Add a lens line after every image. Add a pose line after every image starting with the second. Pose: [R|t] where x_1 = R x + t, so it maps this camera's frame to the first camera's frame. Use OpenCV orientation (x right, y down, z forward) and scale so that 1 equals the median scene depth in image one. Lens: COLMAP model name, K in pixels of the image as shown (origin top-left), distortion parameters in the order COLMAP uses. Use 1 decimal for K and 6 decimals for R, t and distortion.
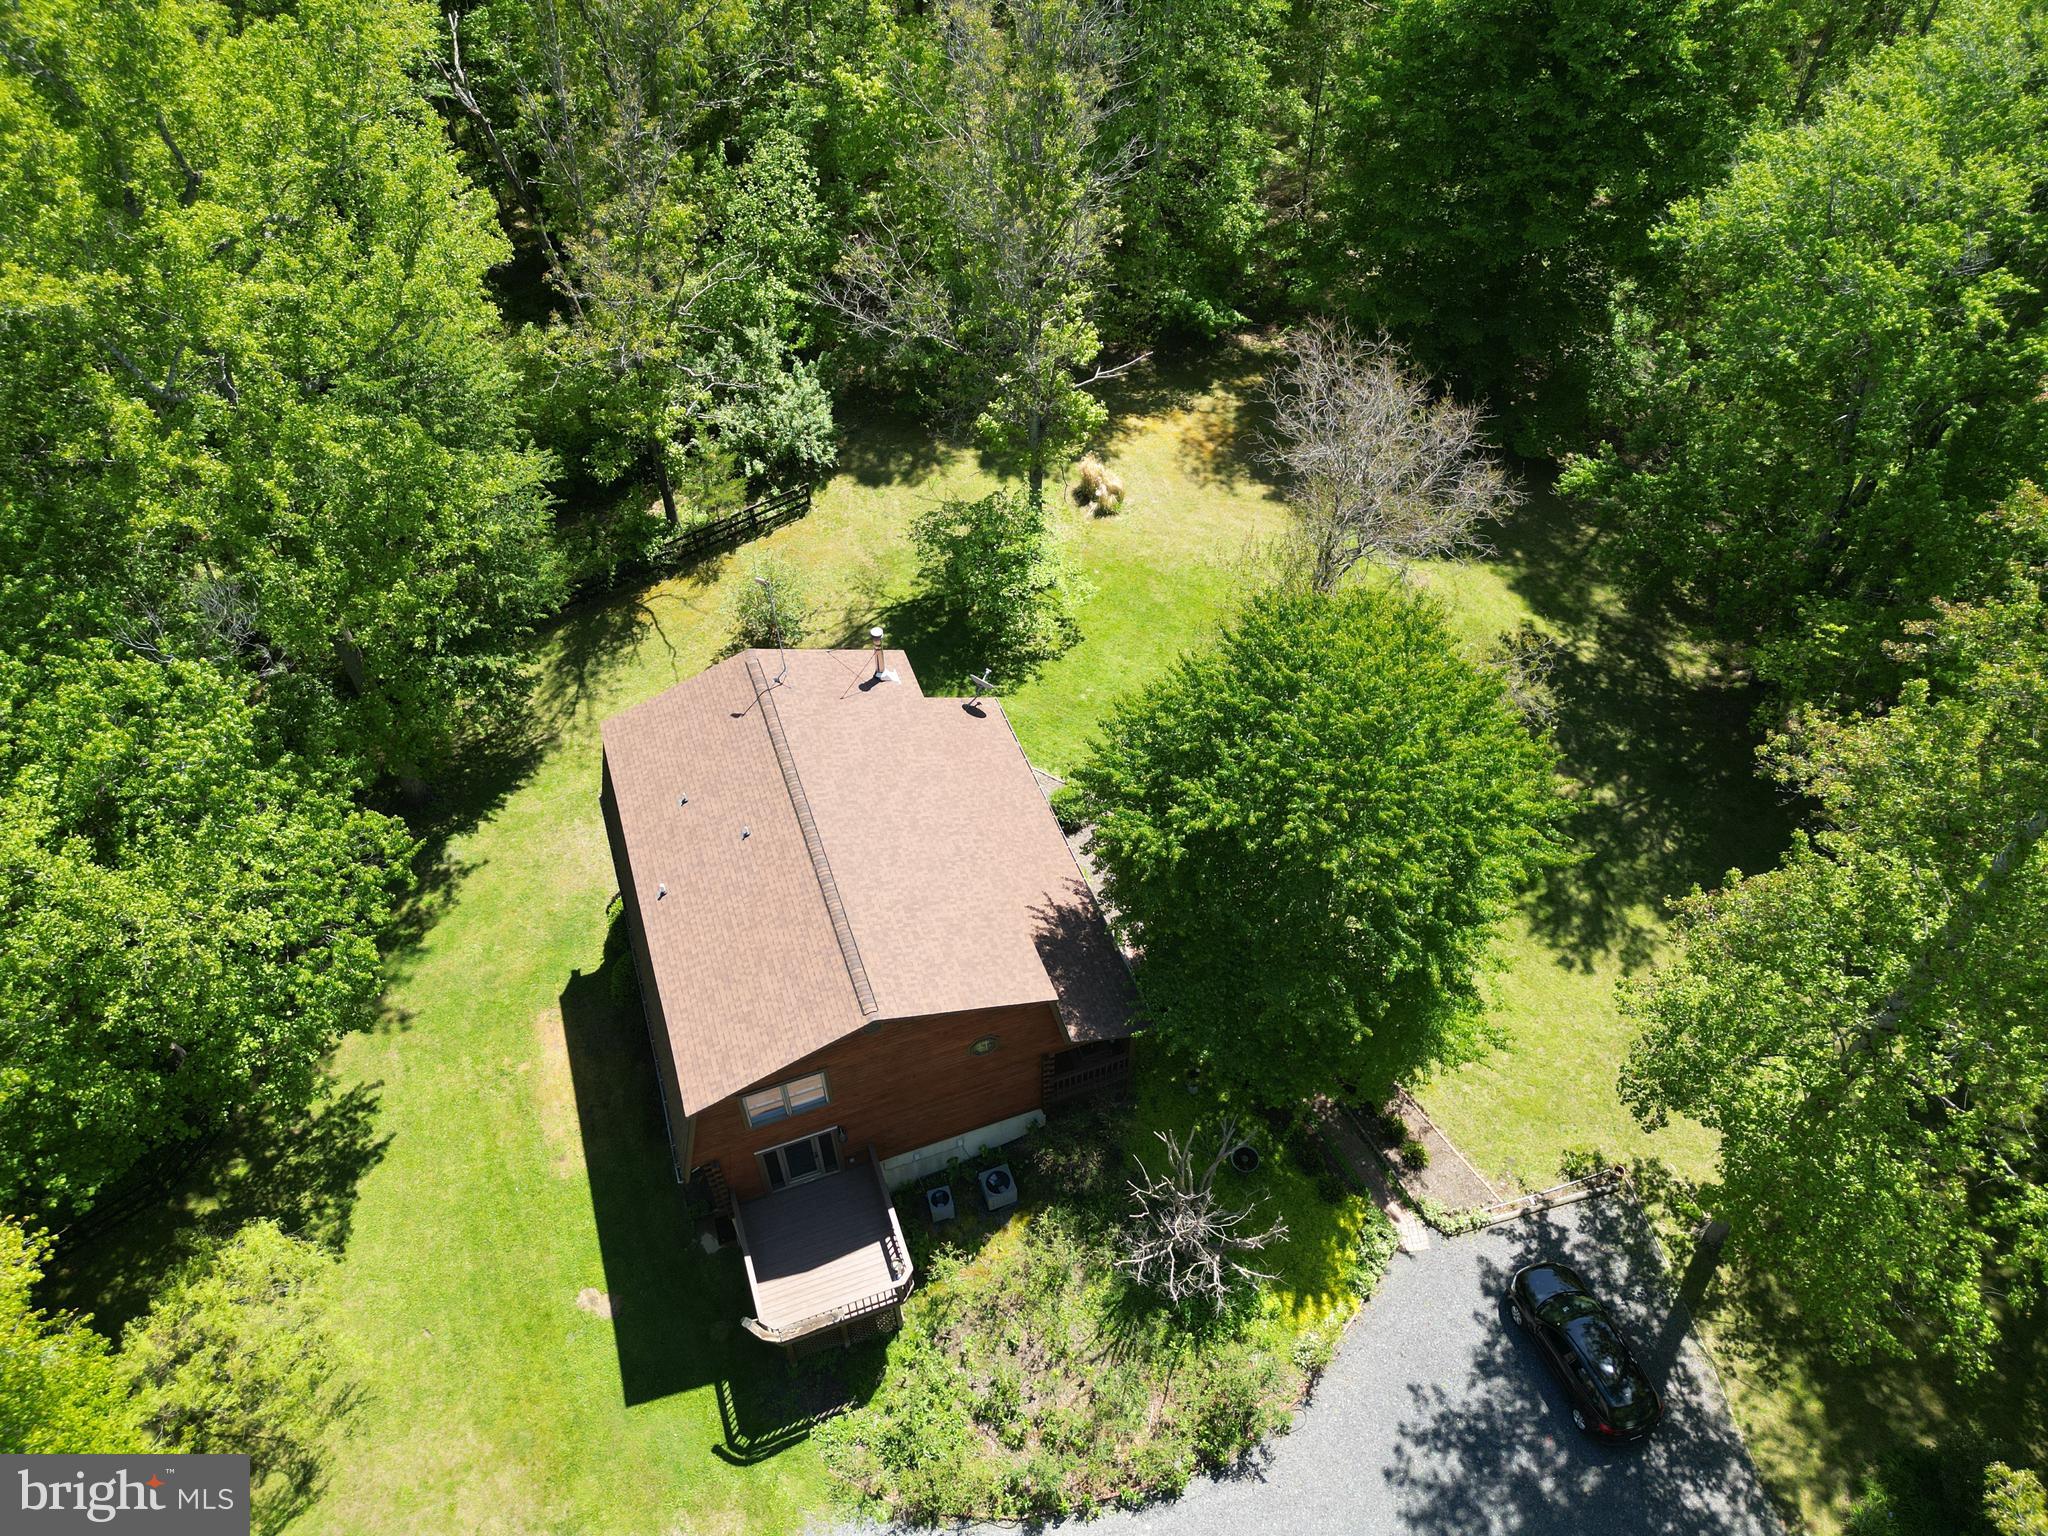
lens RADIAL K [[1435.9, 0, 1018.6], [0, 1435.9, 767.4], [0, 0, 1]] dist [0.073027, -0.061043]
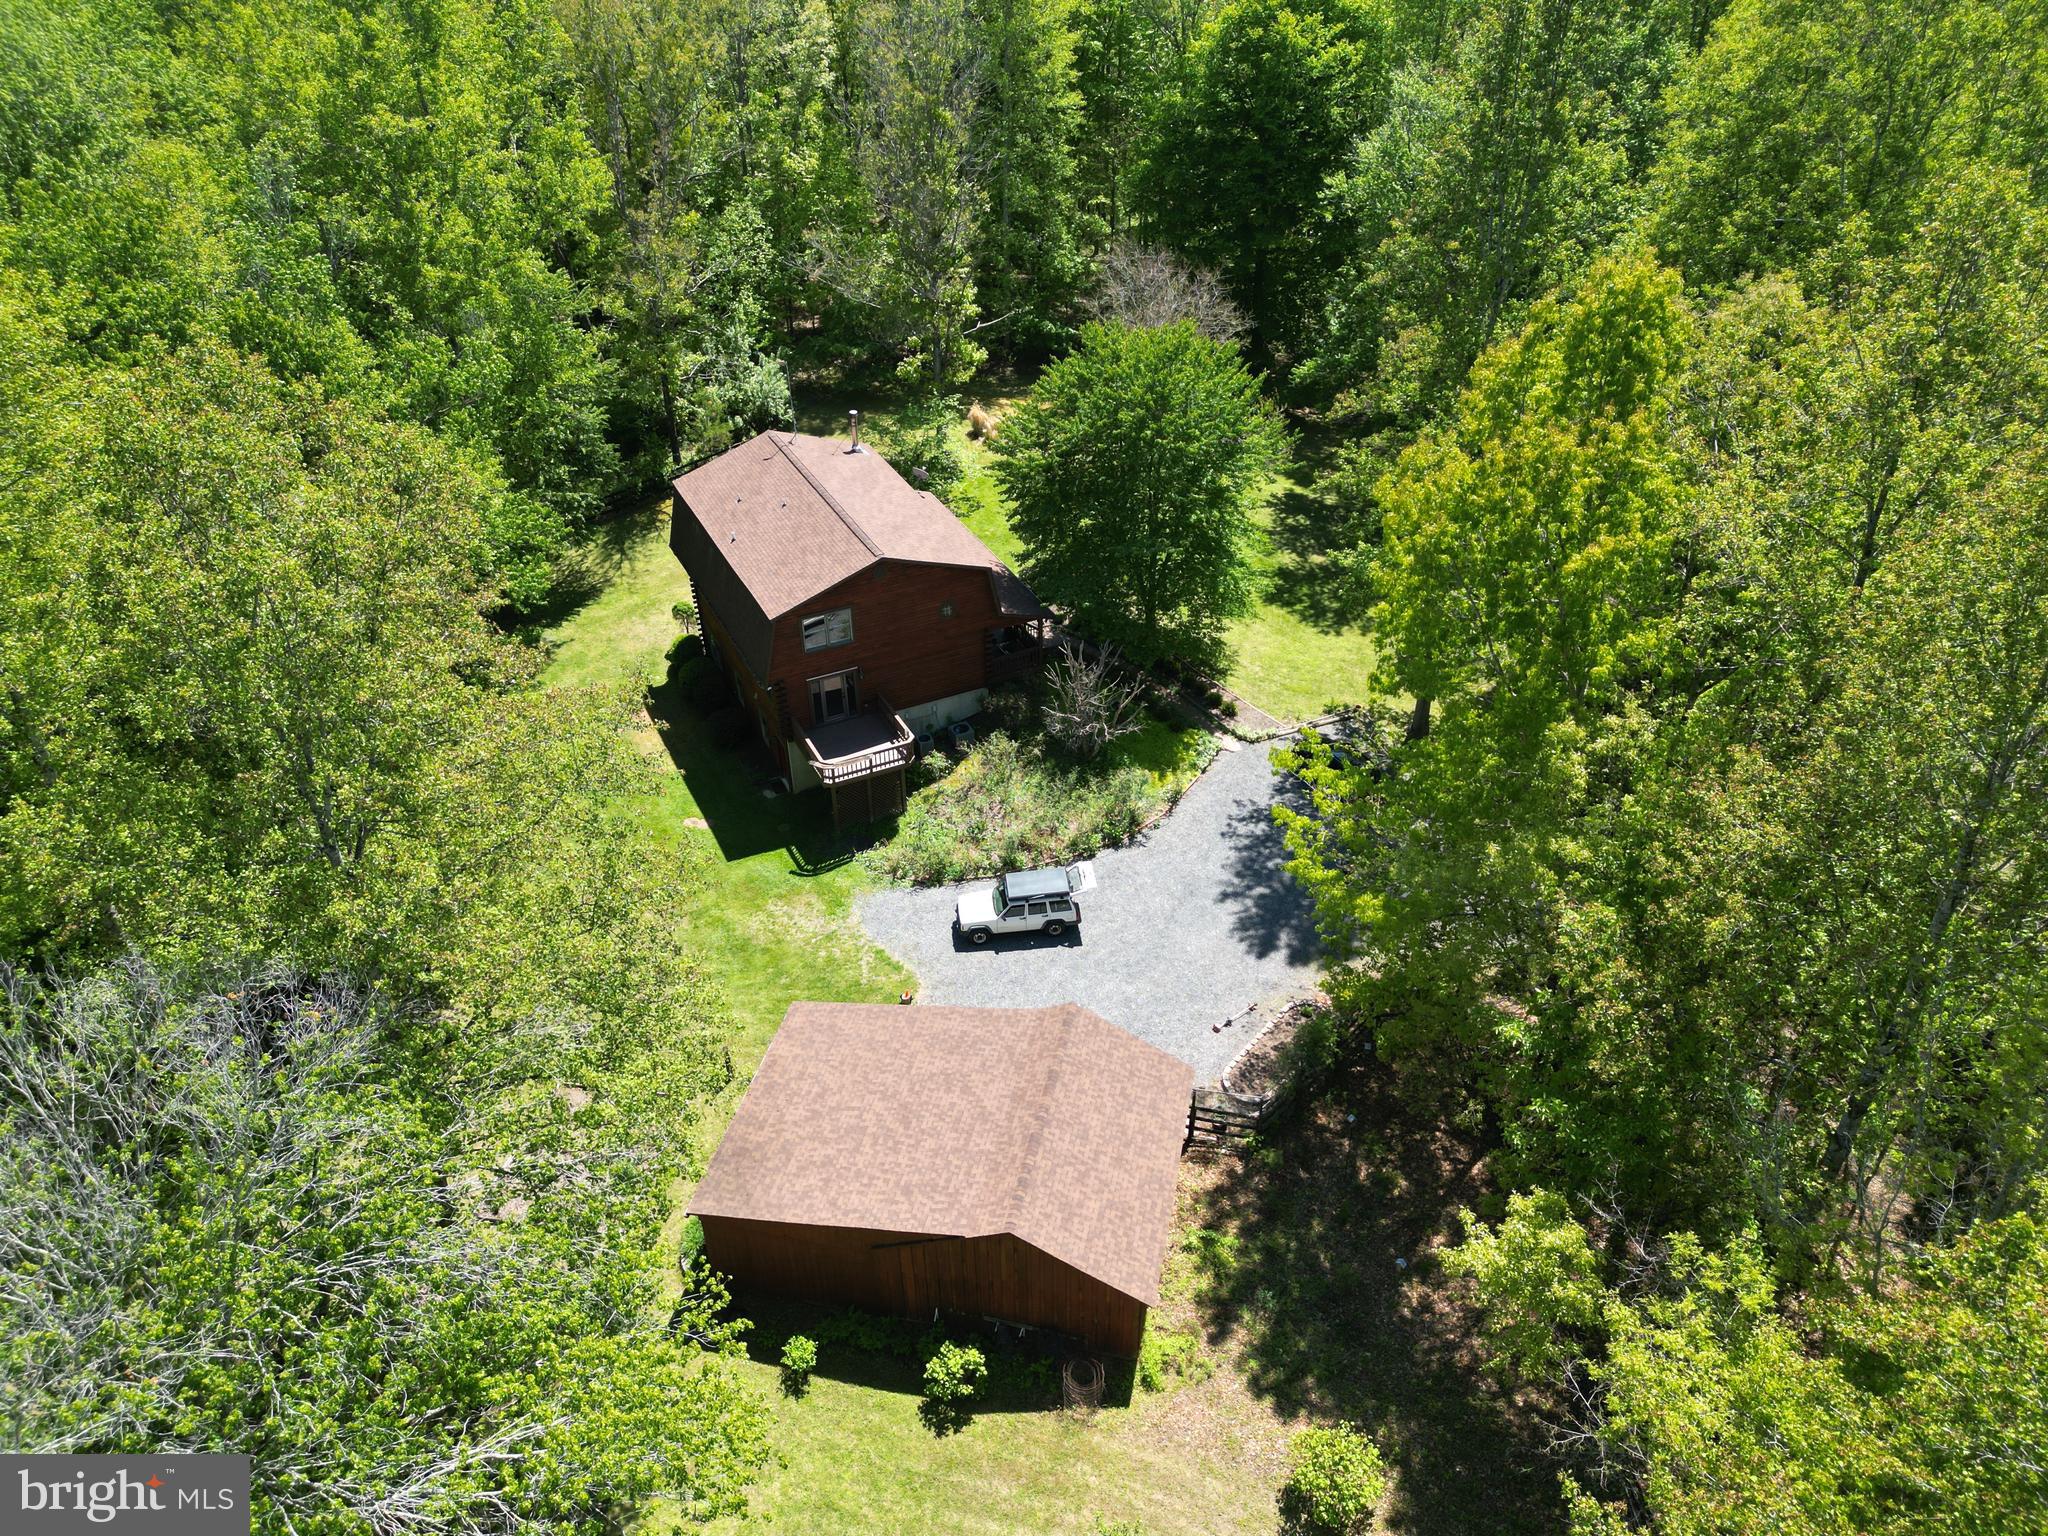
lens RADIAL K [[1435.9, 0, 1018.6], [0, 1435.9, 767.4], [0, 0, 1]] dist [0.073027, -0.061043]
pose [[0.993426, -0.067999, 0.092088, -0.094778], [0.085223, 0.976414, -0.198377, 0.623370], [-0.076426, 0.204921, 0.975790, -0.465401]]
